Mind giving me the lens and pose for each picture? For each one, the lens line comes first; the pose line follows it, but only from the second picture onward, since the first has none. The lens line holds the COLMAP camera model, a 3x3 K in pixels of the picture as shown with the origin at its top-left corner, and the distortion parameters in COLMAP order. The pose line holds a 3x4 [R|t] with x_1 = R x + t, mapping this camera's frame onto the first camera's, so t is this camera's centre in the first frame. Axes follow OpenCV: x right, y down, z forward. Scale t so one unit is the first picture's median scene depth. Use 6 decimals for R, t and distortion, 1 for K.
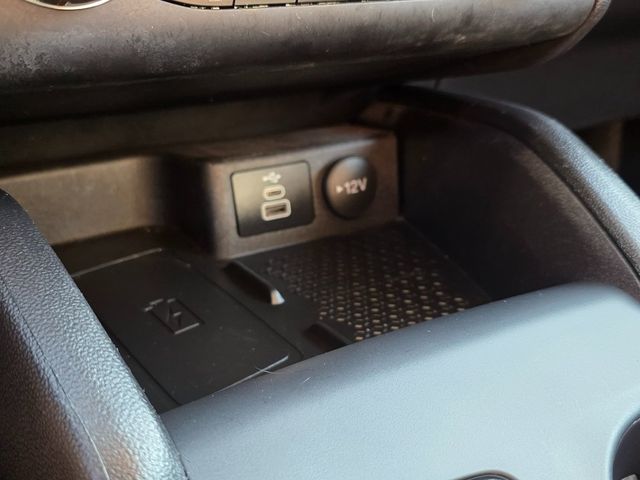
lens RADIAL K [[666.3, 0, 320.0], [0, 666.3, 240.0], [0, 0, 1]] dist [0.149274, -0.368906]
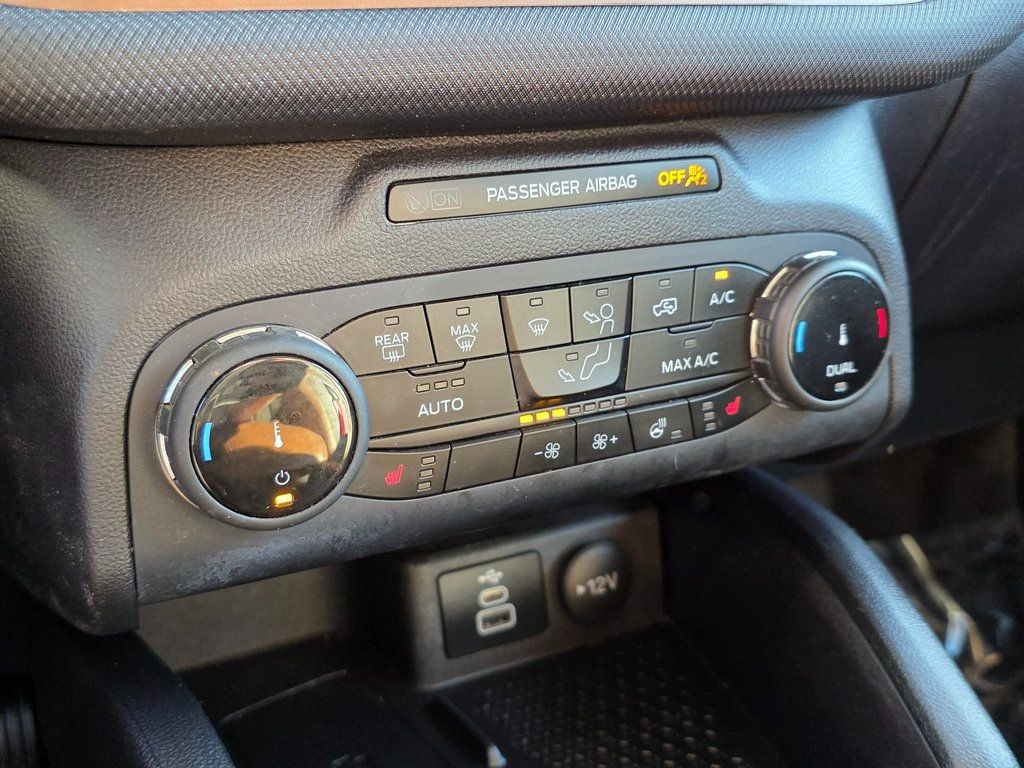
lens RADIAL K [[1053.4, 0, 512.0], [0, 1053.4, 384.0], [0, 0, 1]] dist [0.231602, -1.043343]
pose [[0.998164, -0.005483, -0.060312, 0.026133], [-0.001272, 0.993775, -0.111398, -0.177043], [0.060548, 0.111270, 0.991944, -0.220183]]
